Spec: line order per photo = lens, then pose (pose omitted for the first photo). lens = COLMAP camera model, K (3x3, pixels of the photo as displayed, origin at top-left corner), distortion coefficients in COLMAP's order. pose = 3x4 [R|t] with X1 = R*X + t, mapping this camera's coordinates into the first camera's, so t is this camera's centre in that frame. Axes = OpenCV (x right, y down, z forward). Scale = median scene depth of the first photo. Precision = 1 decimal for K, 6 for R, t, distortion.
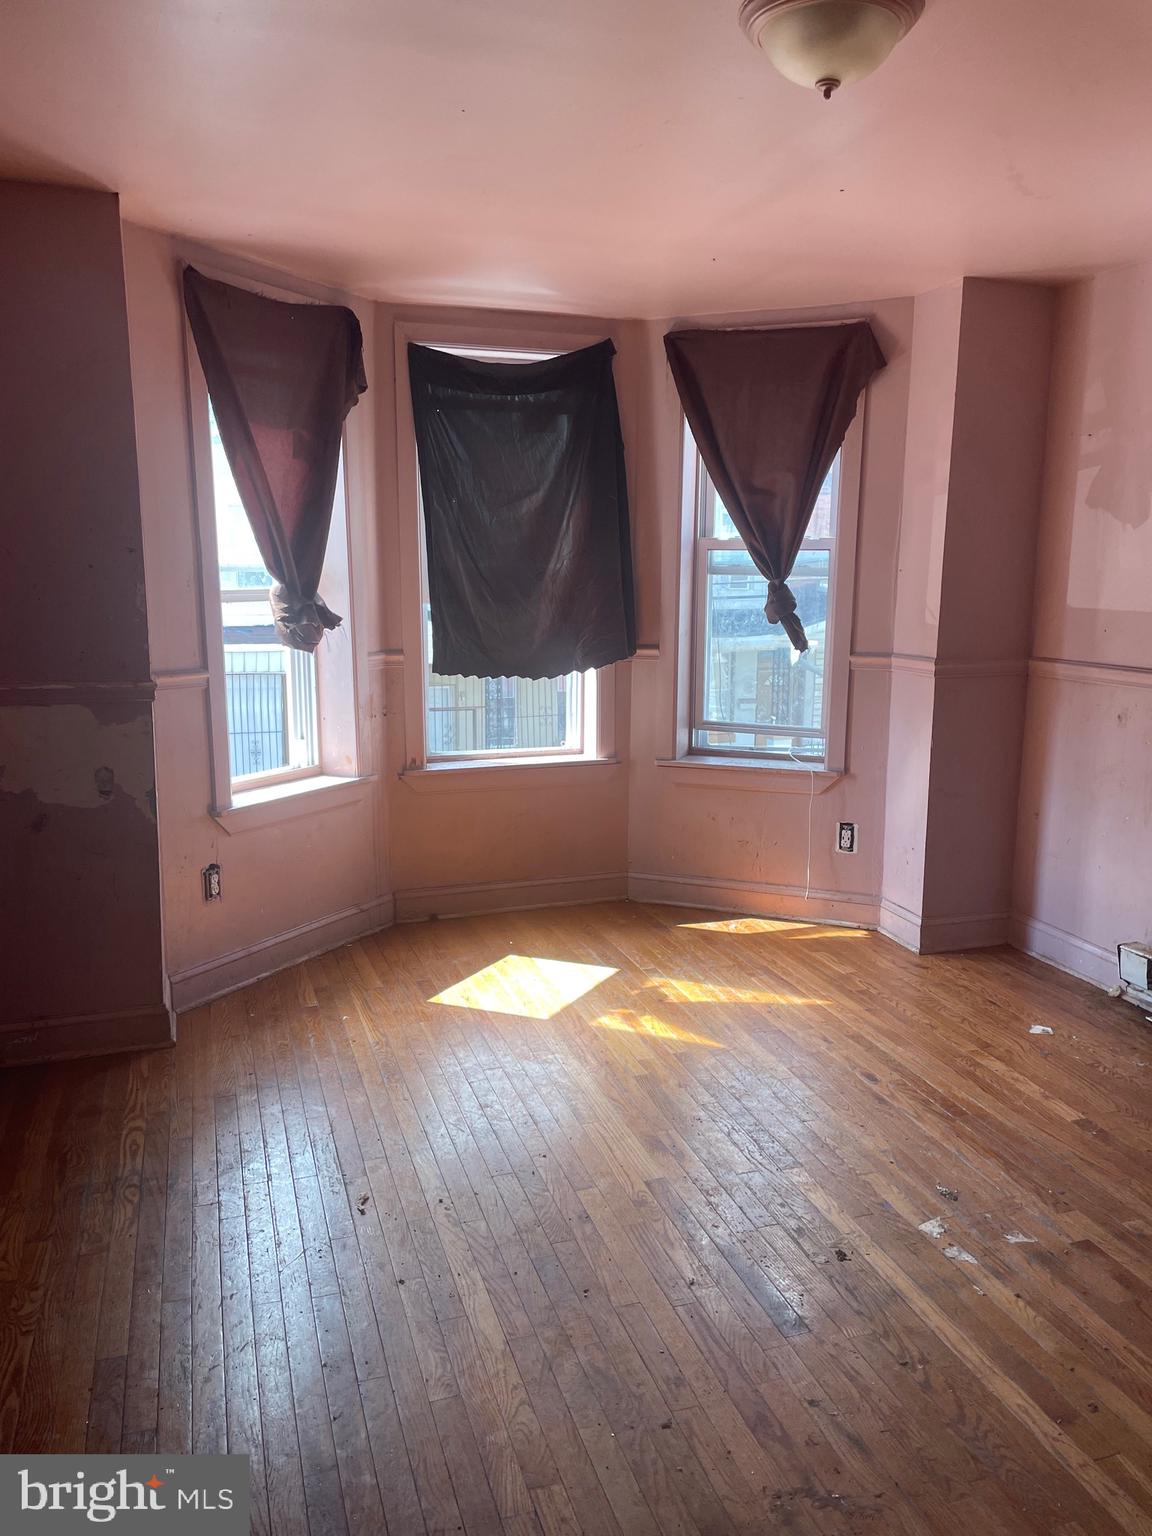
lens RADIAL K [[1160.0, 0, 574.4], [0, 1160.0, 768.9], [0, 0, 1]] dist [0.060759, -0.026005]
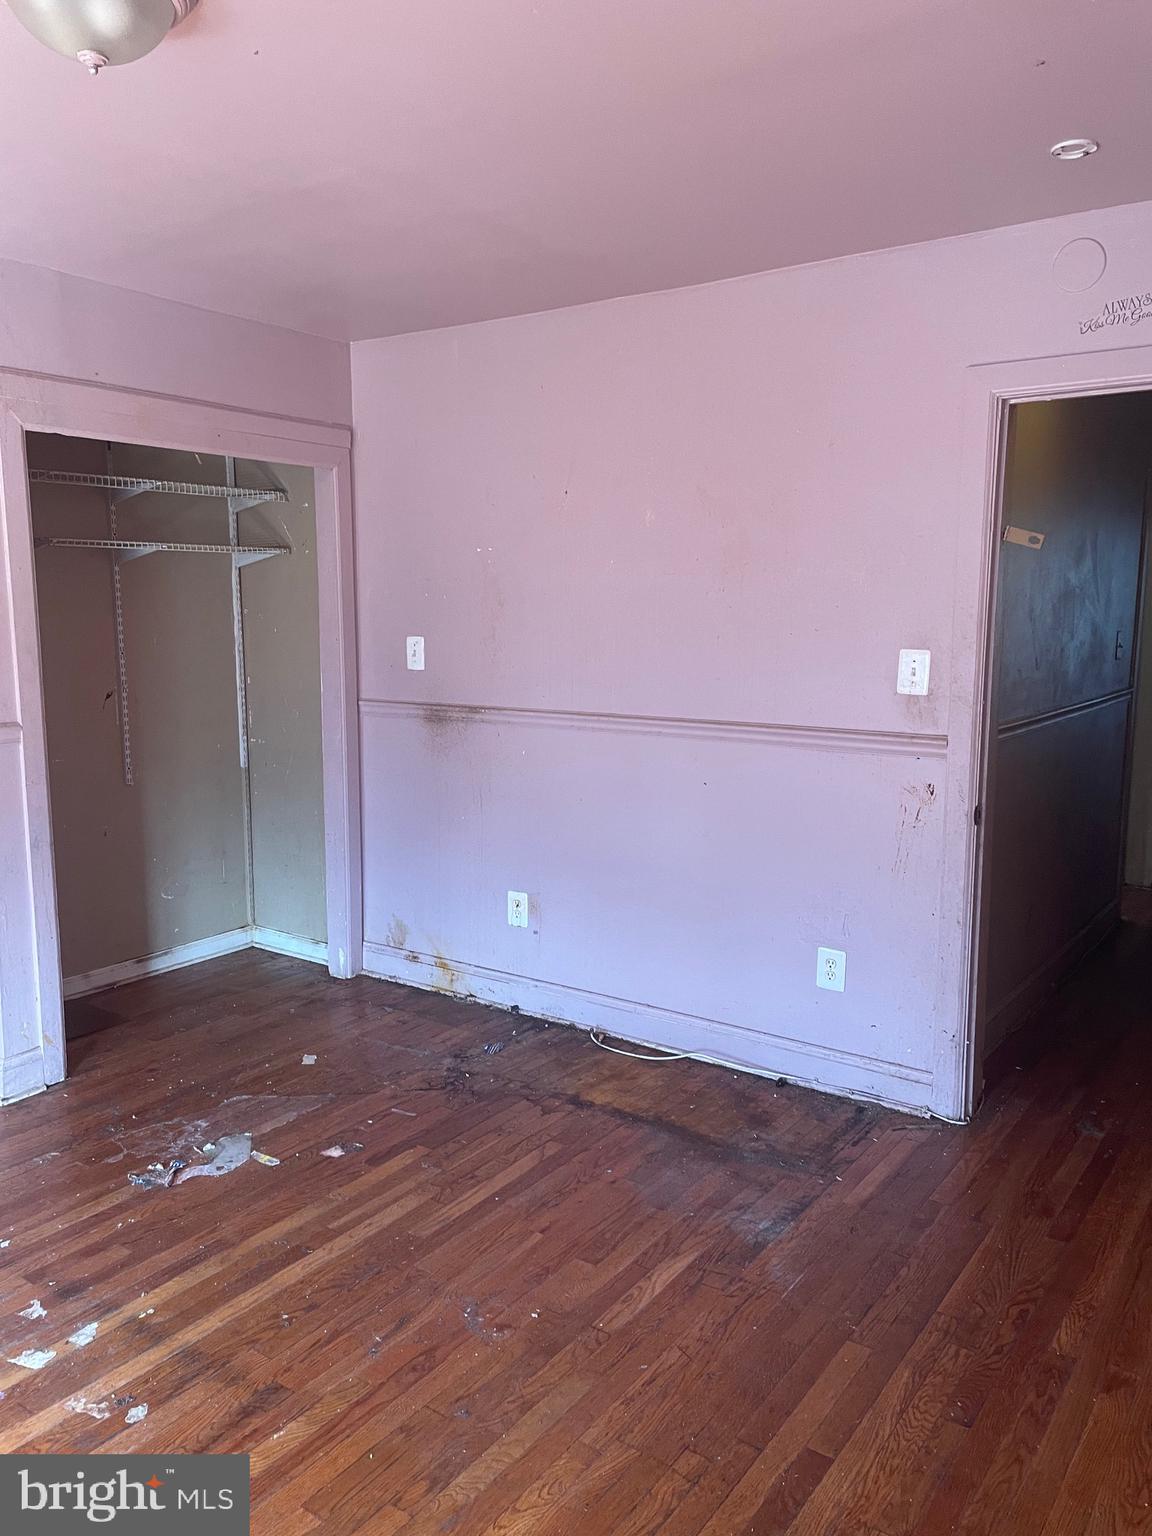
lens RADIAL K [[1160.0, 0, 575.8], [0, 1160.0, 769.0], [0, 0, 1]] dist [0.060759, -0.026005]
pose [[-0.582409, -0.120117, 0.803973, -0.663972], [0.132322, 0.961823, 0.239557, -0.222694], [-0.802054, 0.245904, -0.544280, 1.150021]]
